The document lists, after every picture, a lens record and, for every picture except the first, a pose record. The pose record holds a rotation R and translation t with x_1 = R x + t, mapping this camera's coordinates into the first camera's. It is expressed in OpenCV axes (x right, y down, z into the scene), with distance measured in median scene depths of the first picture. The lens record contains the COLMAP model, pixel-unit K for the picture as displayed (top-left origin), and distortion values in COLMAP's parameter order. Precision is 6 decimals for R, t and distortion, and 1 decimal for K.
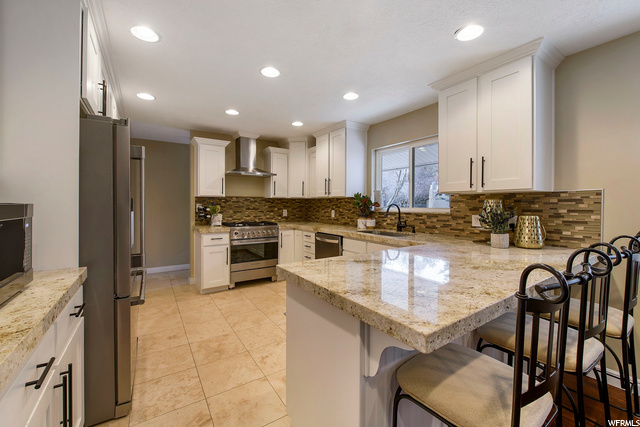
lens RADIAL K [[262.0, 0, 320.3], [0, 262.0, 210.1], [0, 0, 1]] dist [0.000709, -0.000183]
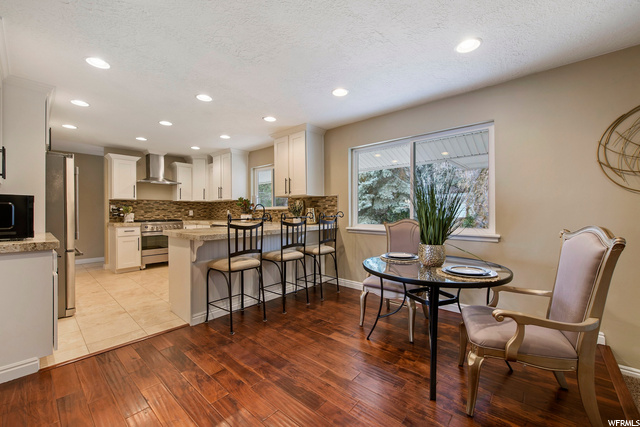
lens RADIAL K [[253.9, 0, 320.5], [0, 253.9, 214.7], [0, 0, 1]] dist [-0.002614, -0.000505]
pose [[0.964294, -0.010814, 0.264612, 0.190441], [0.012828, 0.999900, -0.005884, 0.044536], [-0.264522, 0.009069, 0.964337, -0.471951]]
